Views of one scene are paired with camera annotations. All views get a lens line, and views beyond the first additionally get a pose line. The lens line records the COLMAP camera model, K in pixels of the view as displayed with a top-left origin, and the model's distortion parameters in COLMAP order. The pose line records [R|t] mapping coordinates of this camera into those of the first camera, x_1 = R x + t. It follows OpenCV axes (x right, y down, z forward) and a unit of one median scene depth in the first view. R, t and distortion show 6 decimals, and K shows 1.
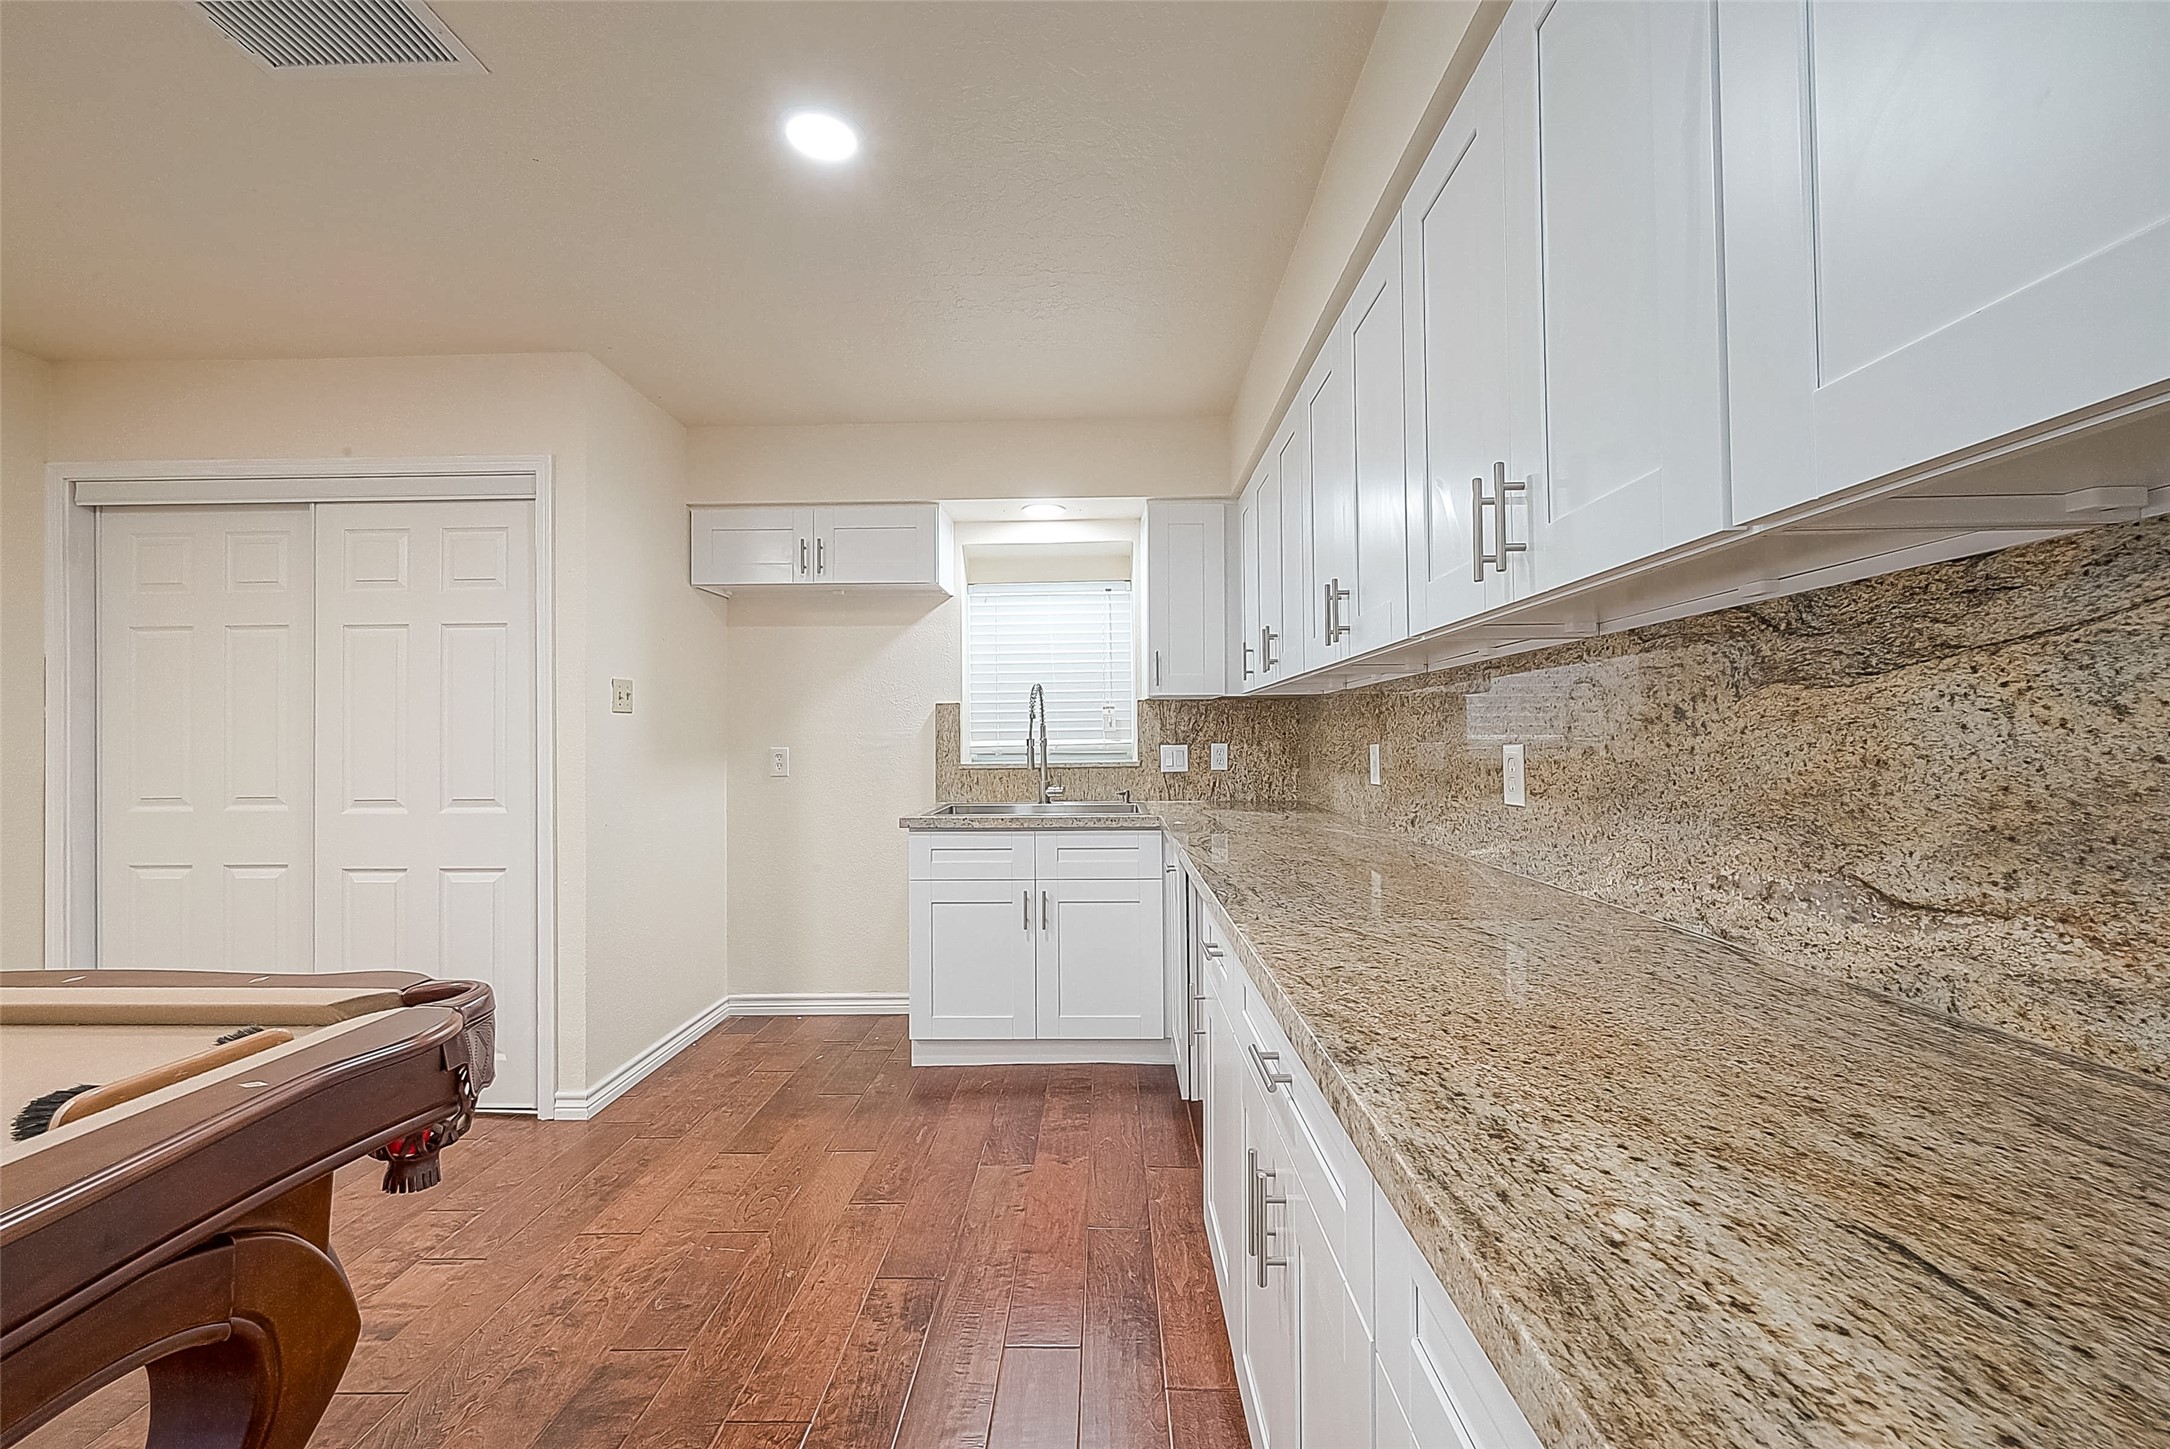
lens RADIAL K [[854.7, 0, 1087.5], [0, 854.7, 724.7], [0, 0, 1]] dist [0.000070, -0.000249]
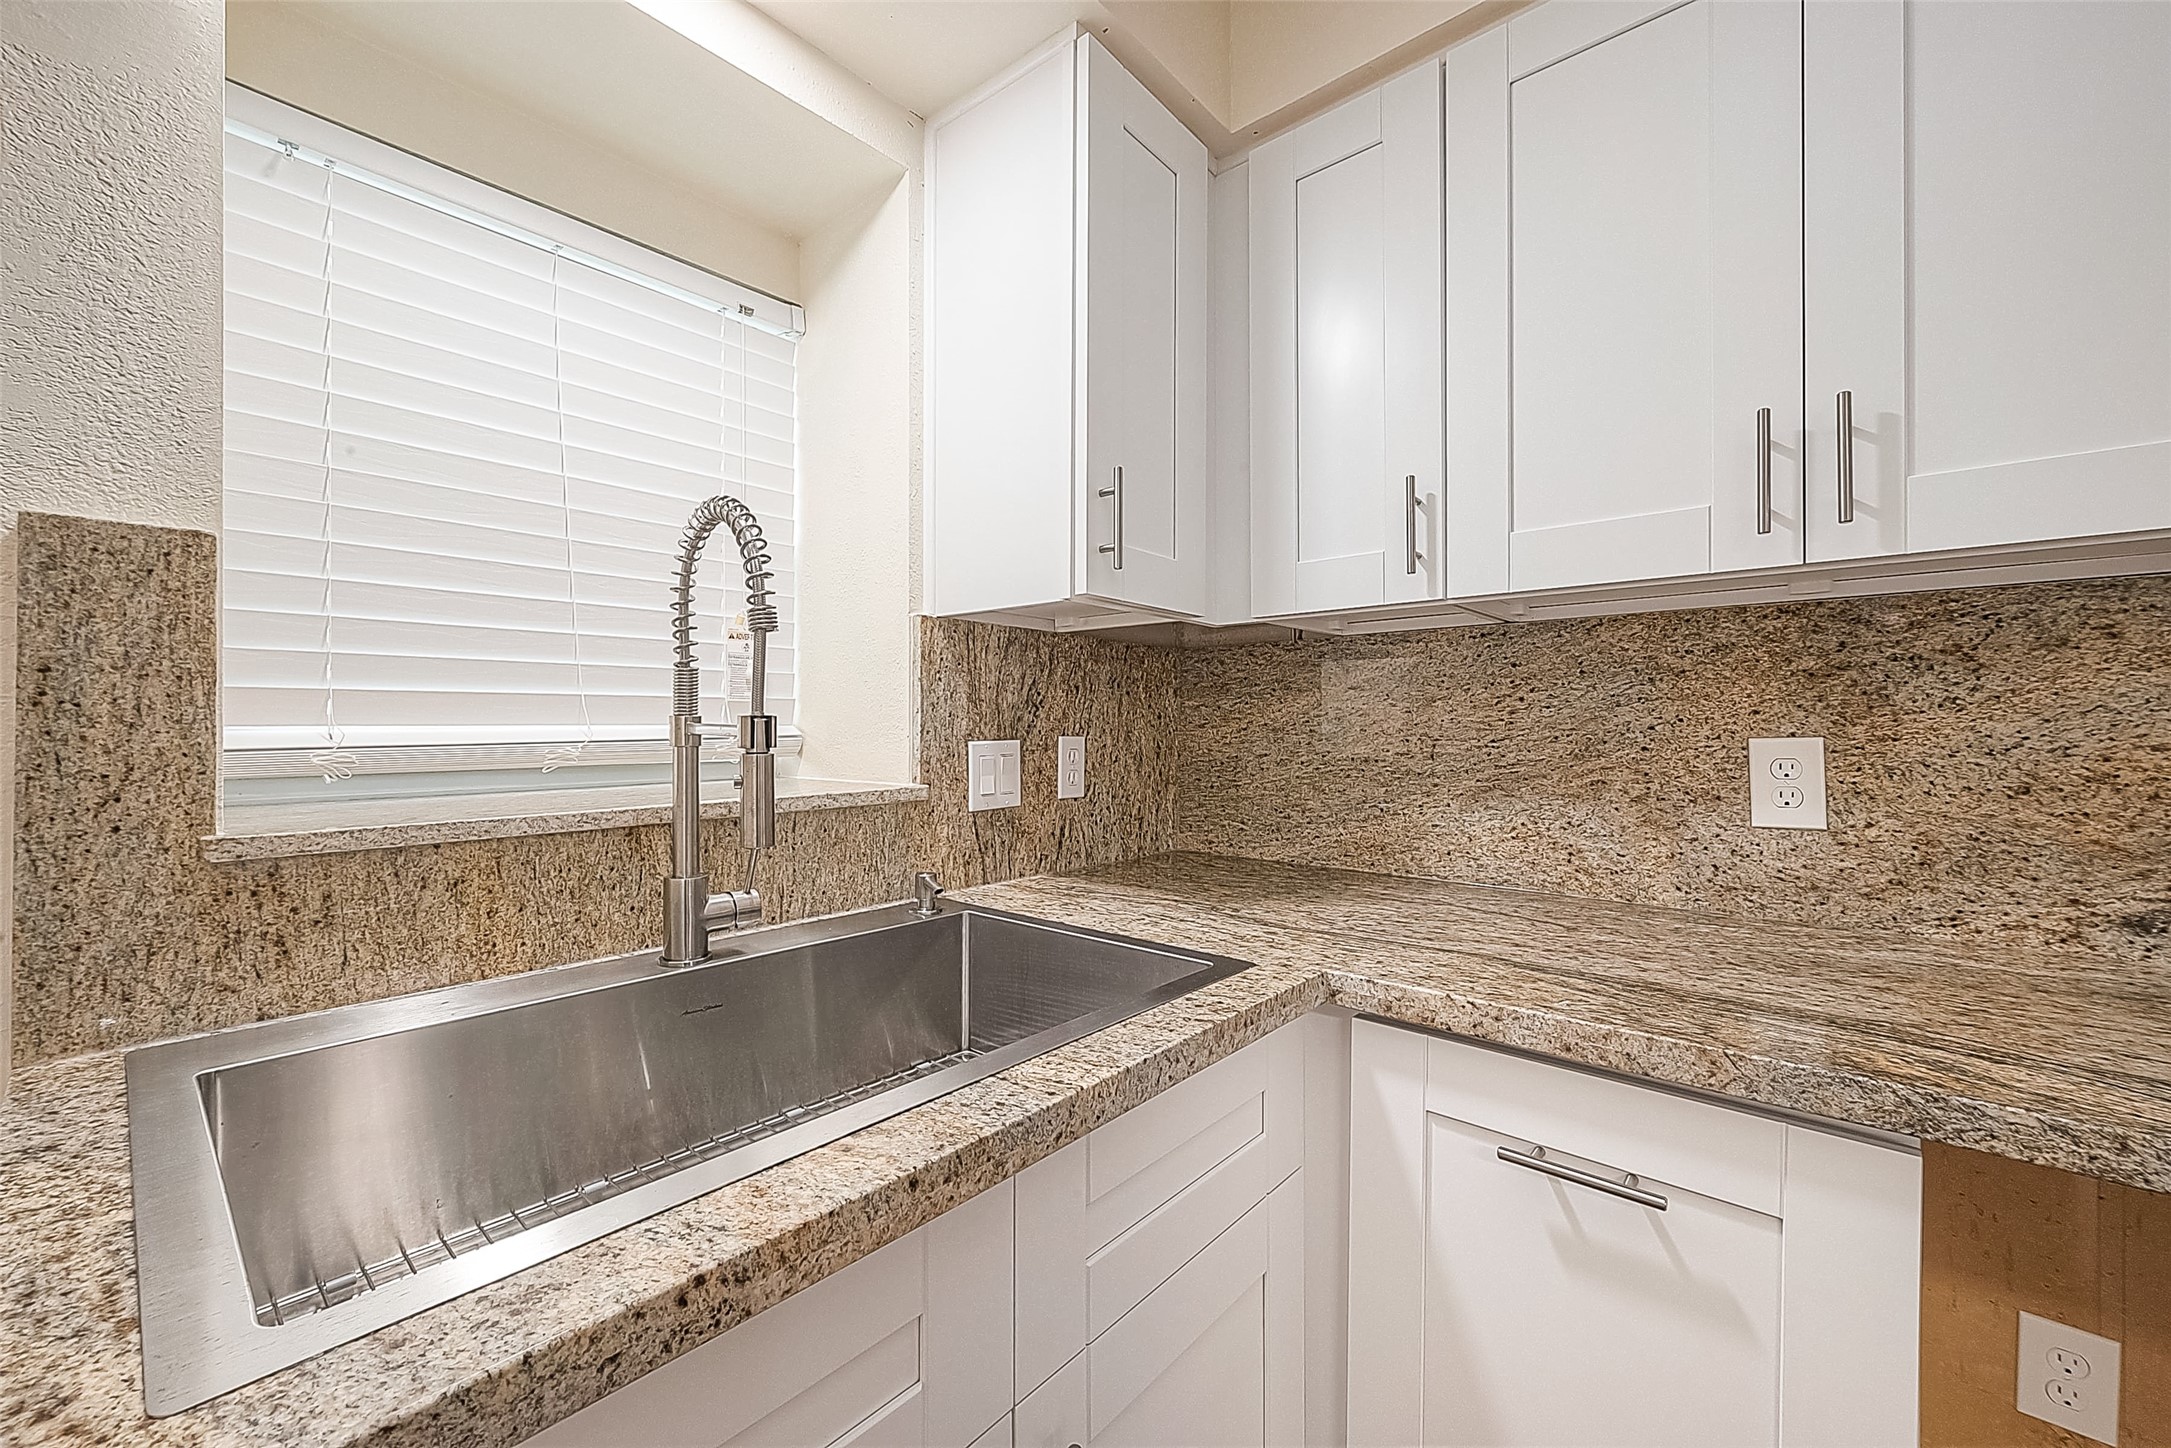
lens RADIAL K [[855.1, 0, 1090.6], [0, 855.1, 727.6], [0, 0, 1]] dist [0.000070, -0.000249]
pose [[0.636012, 0.008299, 0.771634, -0.189980], [-0.020713, 0.999765, 0.006320, 0.015707], [-0.771401, -0.020002, 0.636035, 0.785869]]
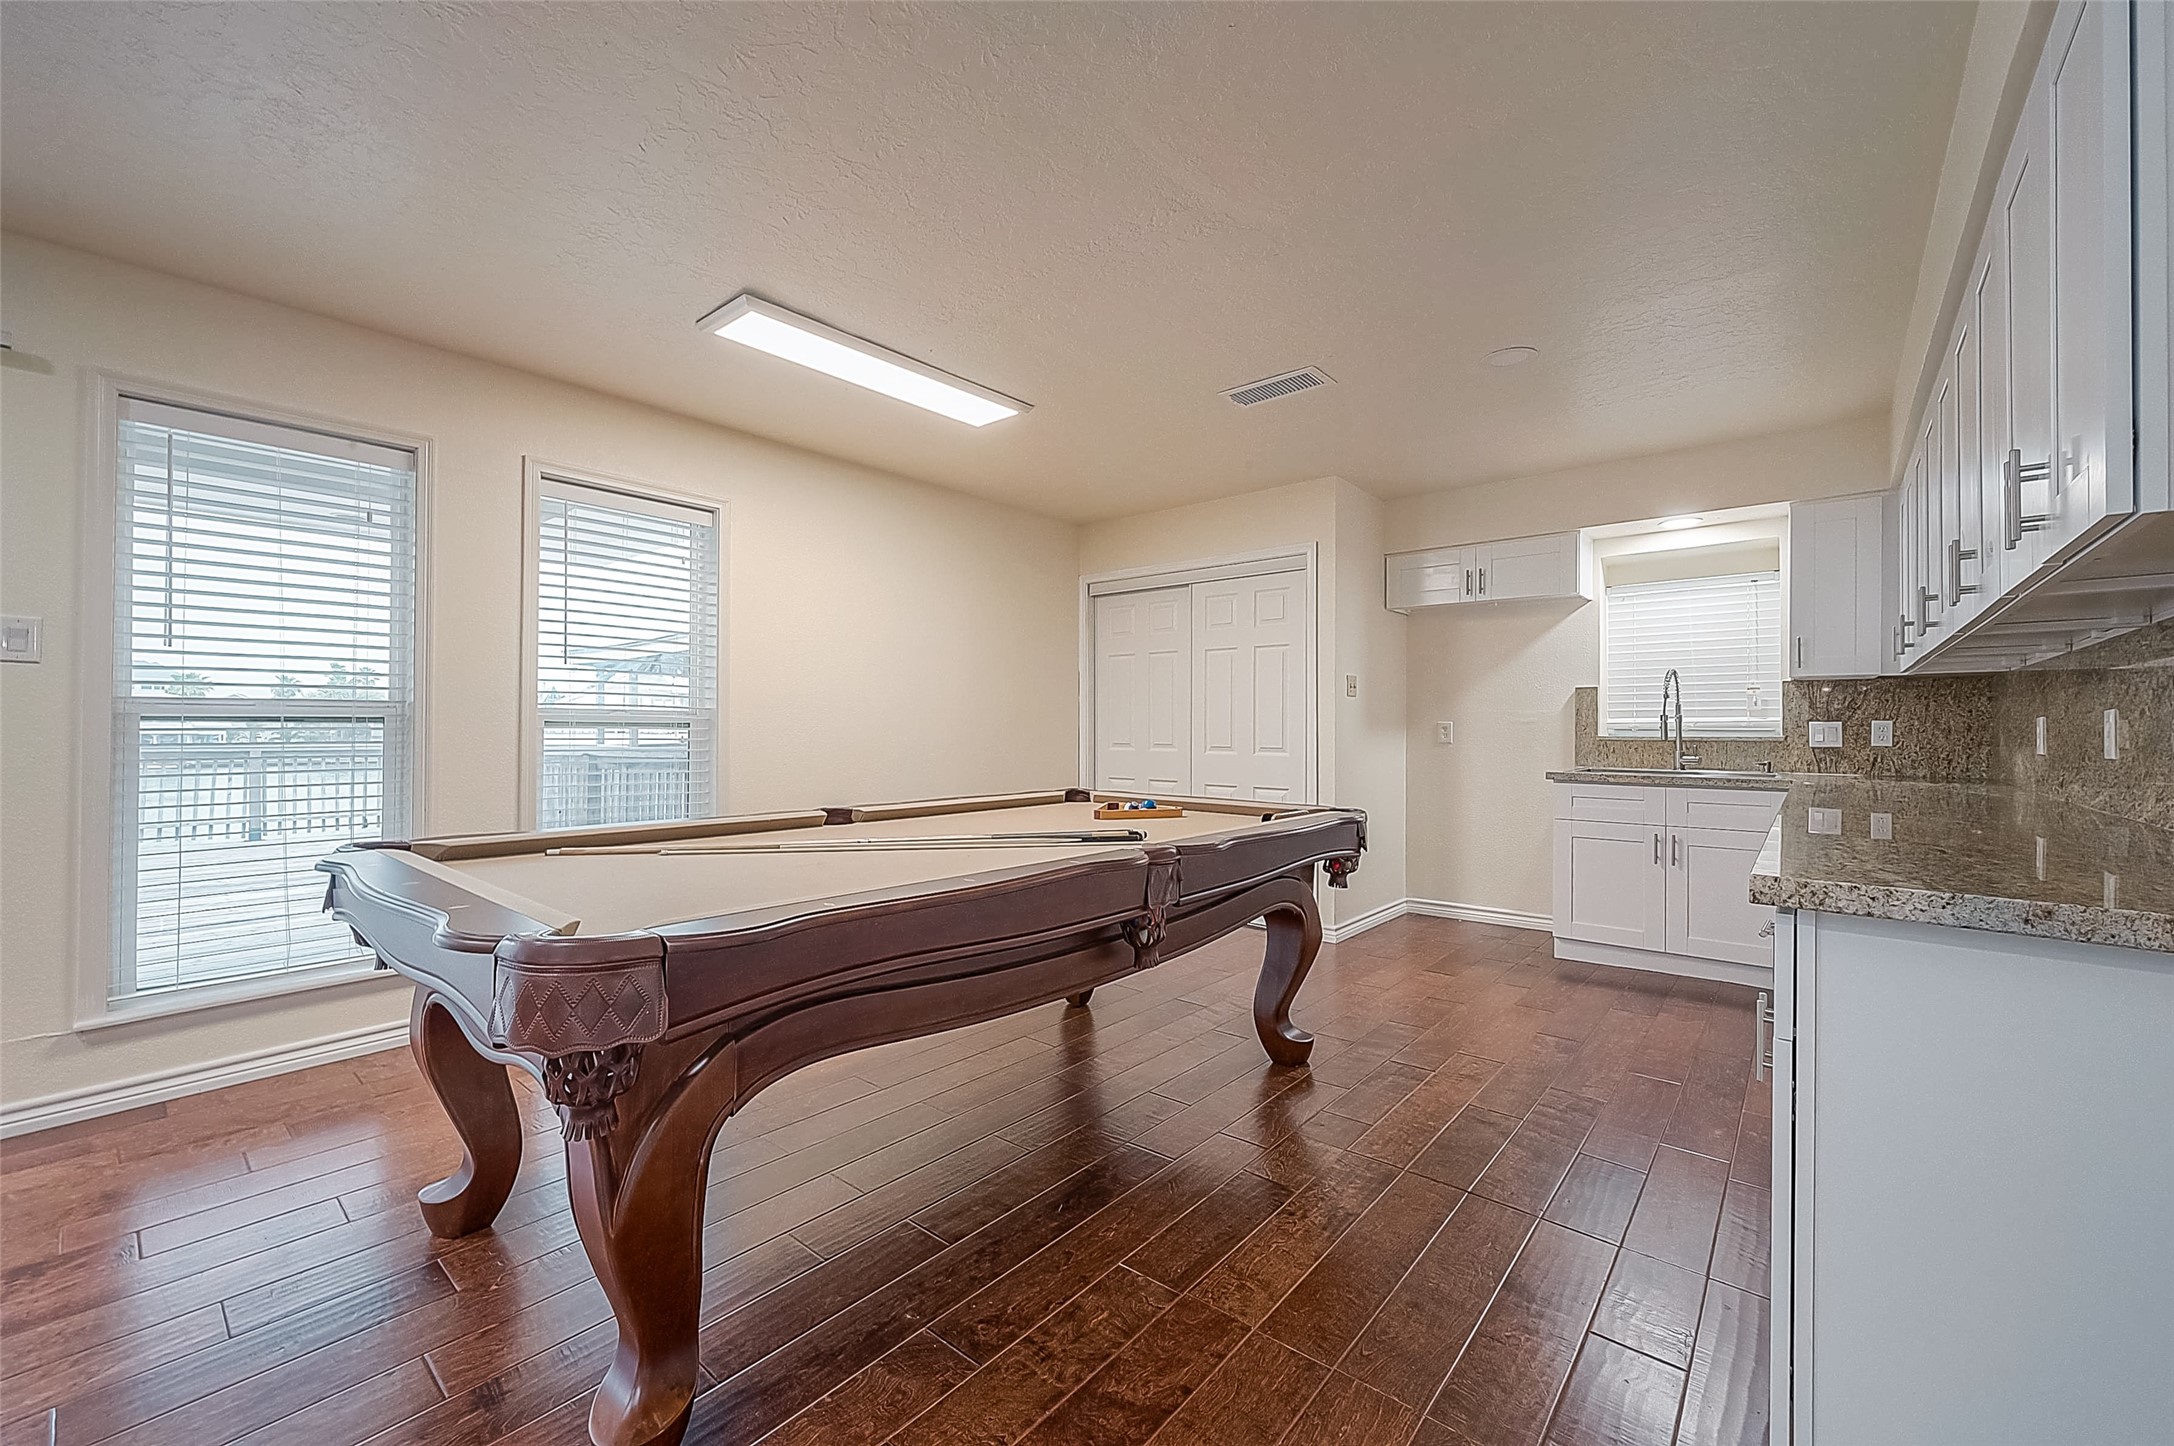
lens RADIAL K [[860.3, 0, 1087.8], [0, 860.3, 722.3], [0, 0, 1]] dist [-0.001256, -0.000191]
pose [[0.775280, 0.006828, -0.631581, 0.070792], [-0.001367, 0.999957, 0.009132, 0.016803], [0.631617, -0.006217, 0.775256, -0.469390]]
